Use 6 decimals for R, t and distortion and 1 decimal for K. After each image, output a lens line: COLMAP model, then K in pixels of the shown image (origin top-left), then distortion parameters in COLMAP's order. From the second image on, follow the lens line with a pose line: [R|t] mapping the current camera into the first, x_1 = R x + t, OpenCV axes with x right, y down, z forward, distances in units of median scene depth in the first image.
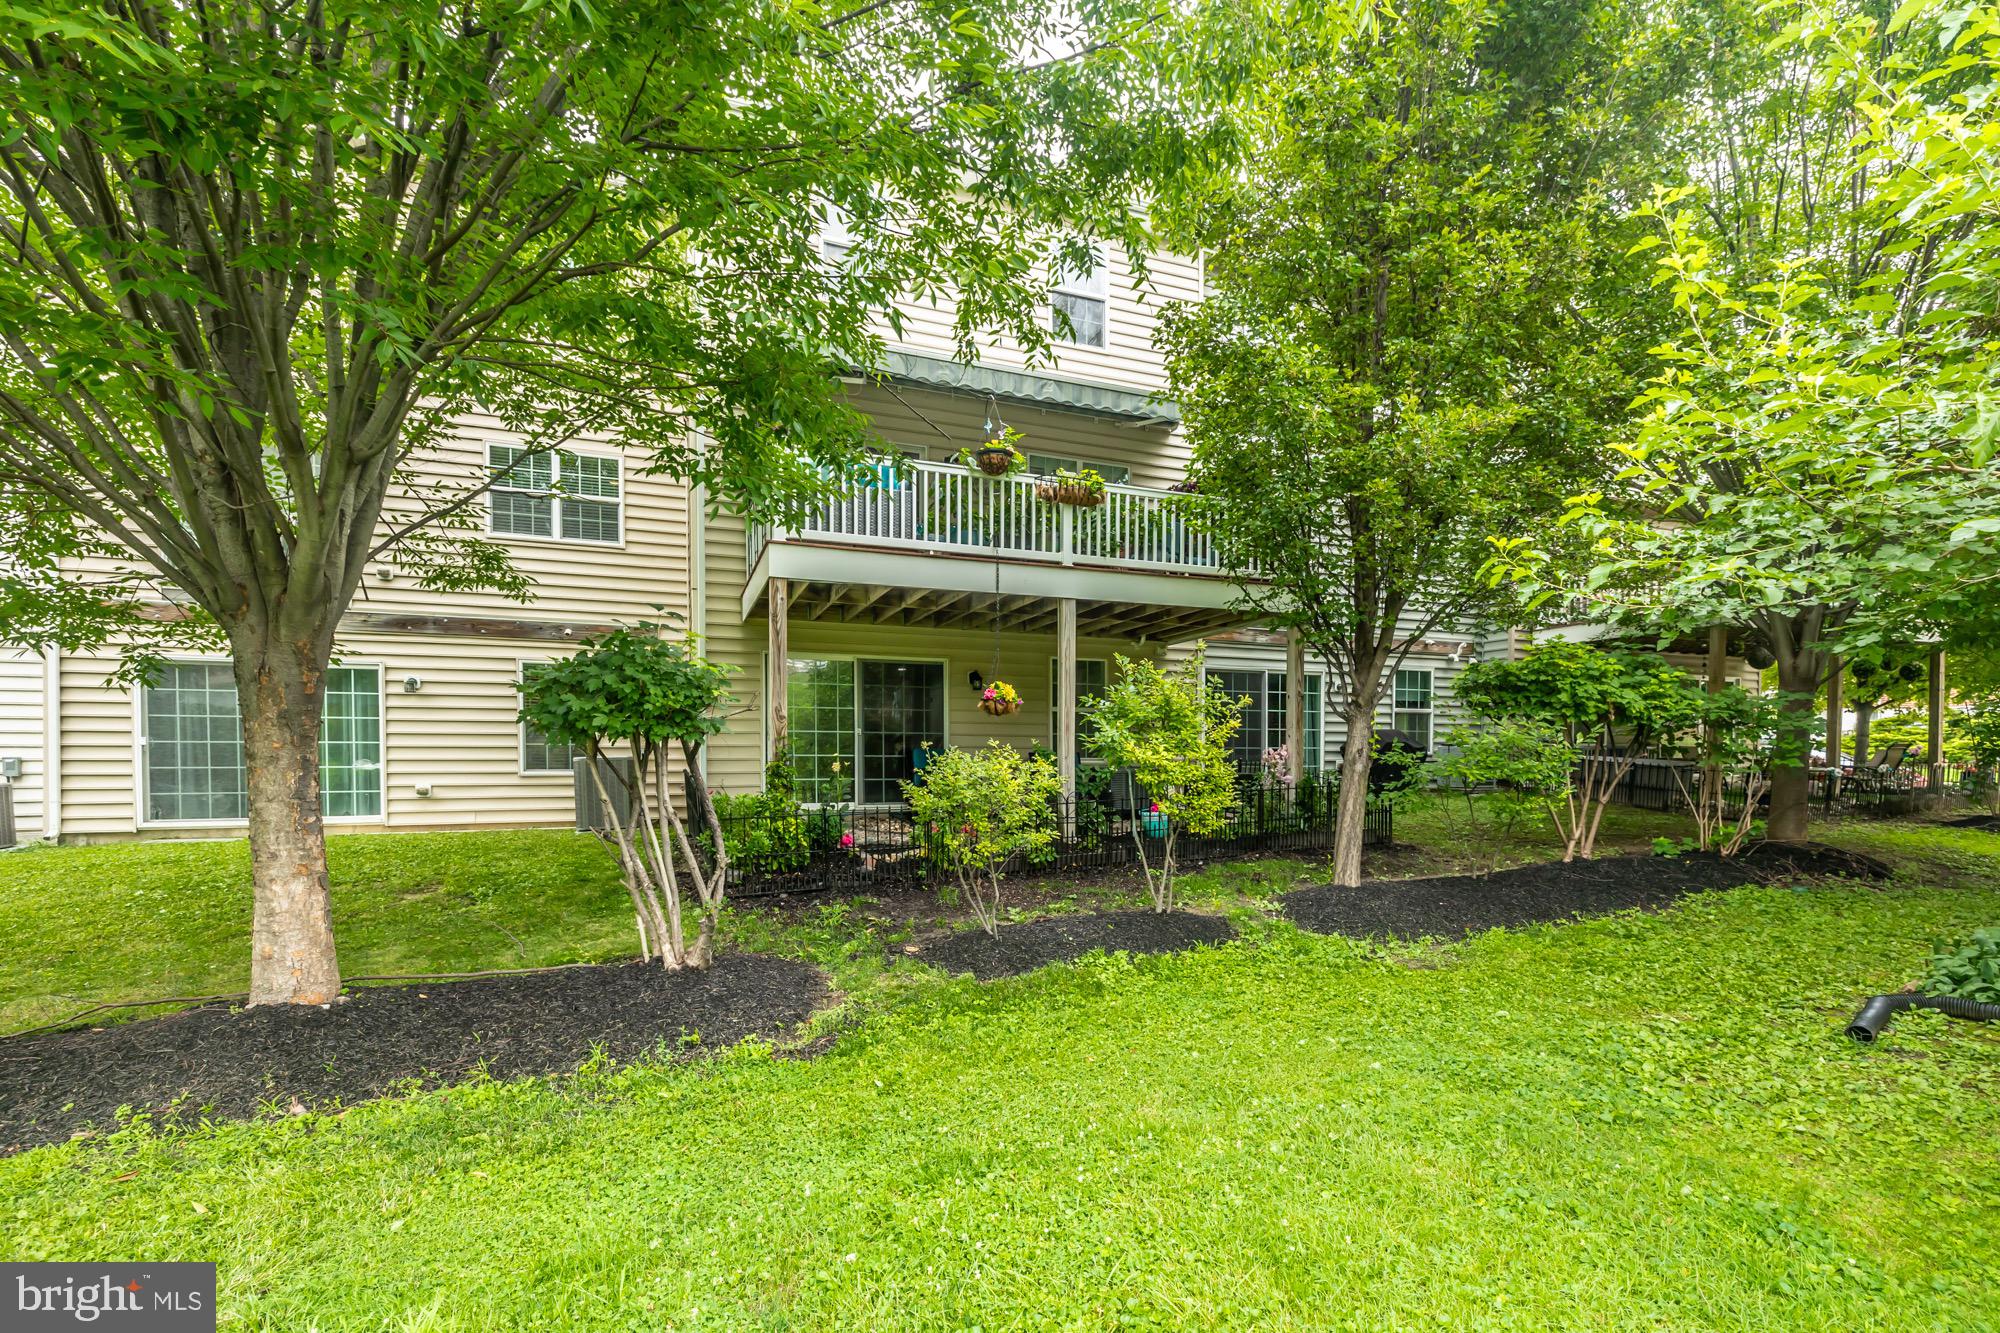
lens RADIAL K [[843.1, 0, 1002.6], [0, 843.1, 658.1], [0, 0, 1]] dist [0.000197, 0.000299]
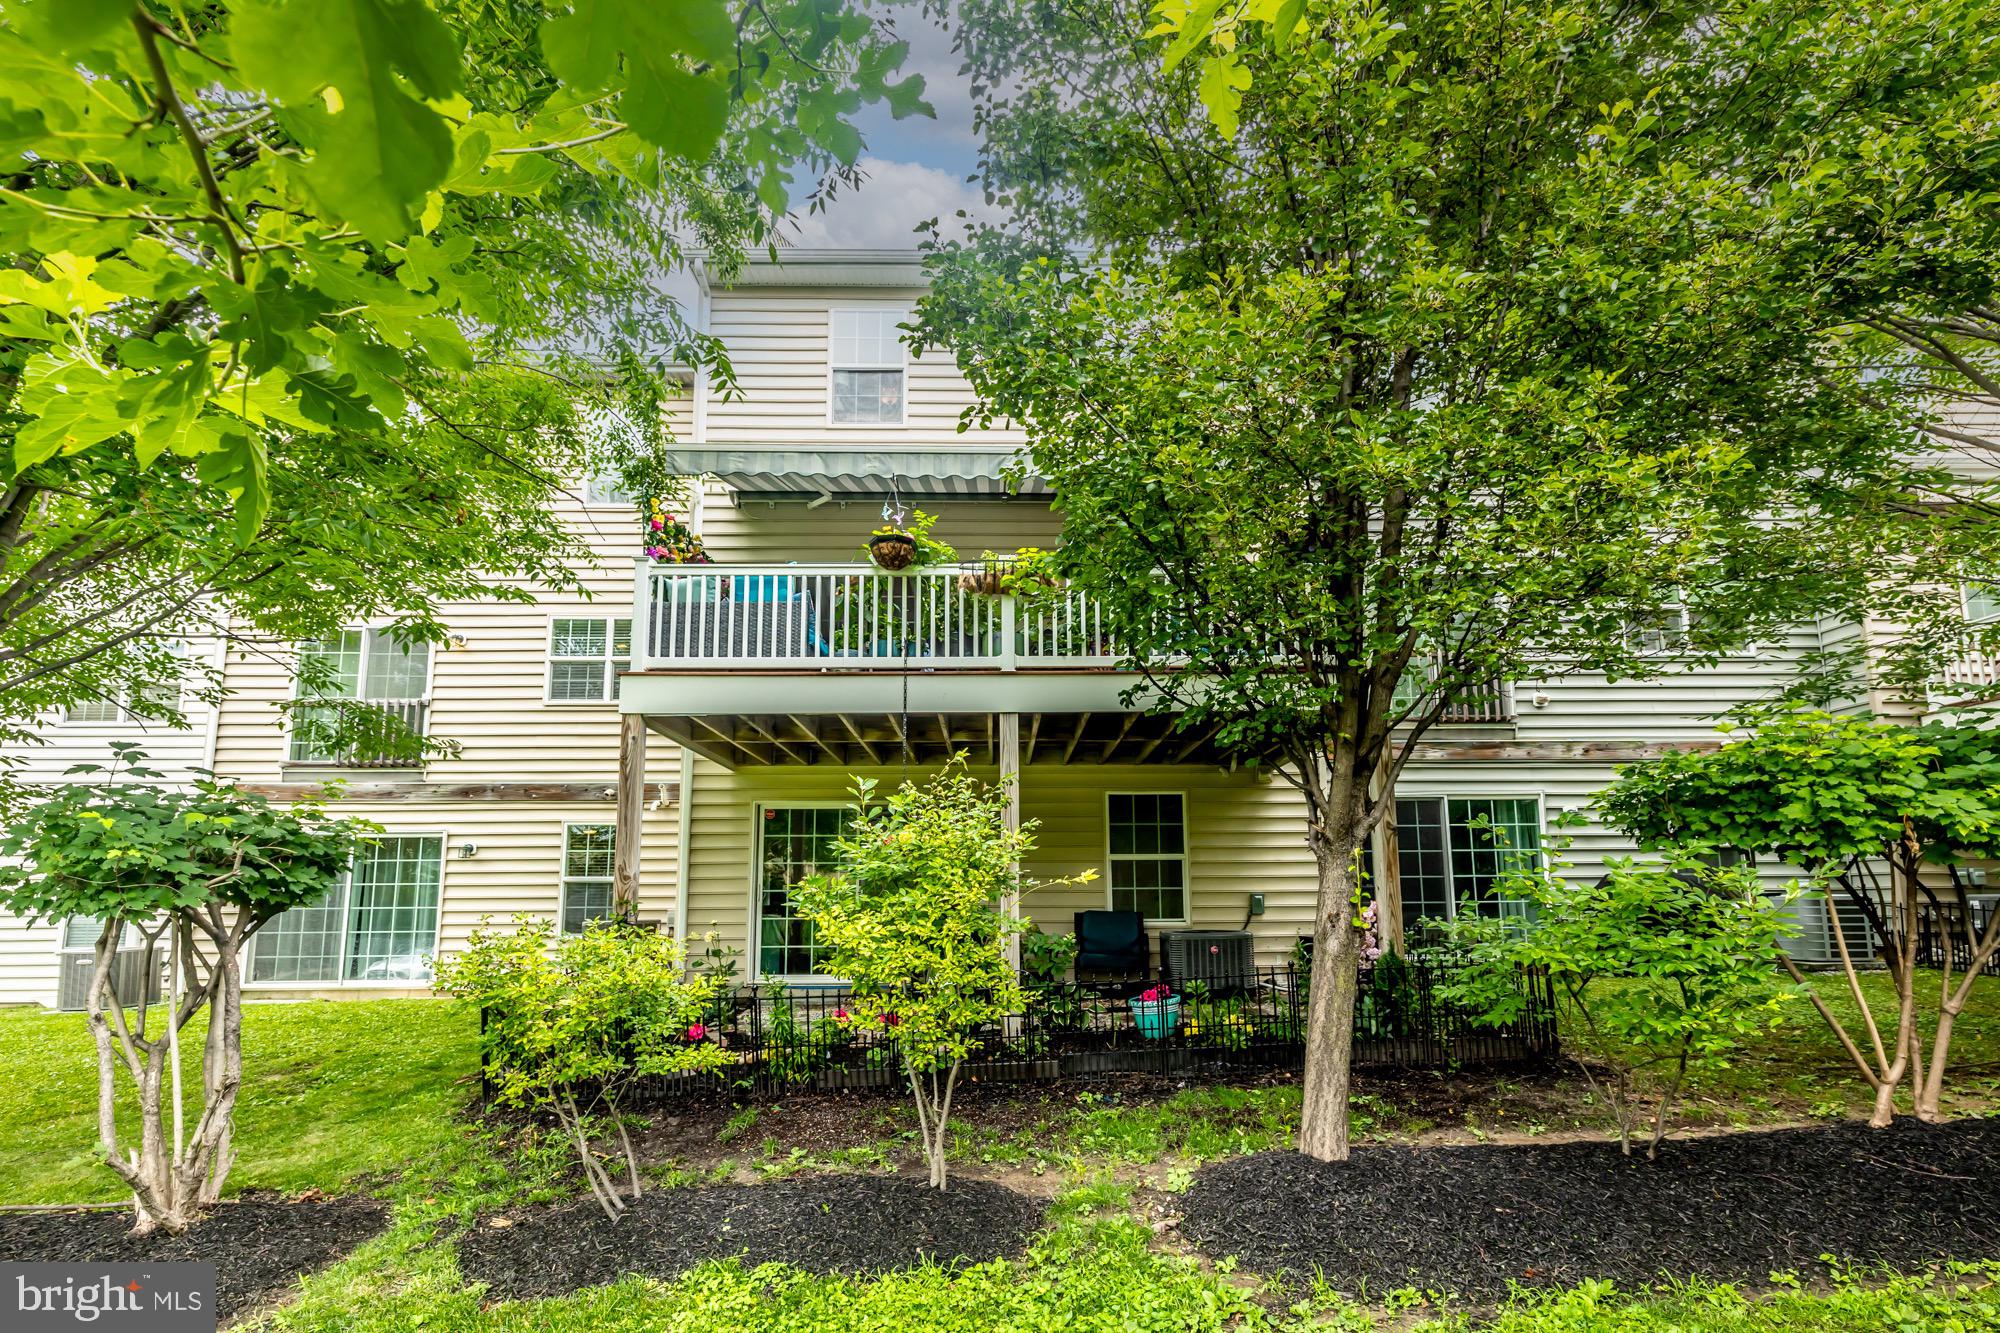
lens RADIAL K [[836.0, 0, 998.5], [0, 836.0, 709.2], [0, 0, 1]] dist [0.000693, 0.000086]
pose [[0.940276, -0.085655, -0.329461, 0.335905], [0.046262, 0.991000, -0.125615, 0.022921], [0.337255, 0.102871, 0.935776, 0.289030]]
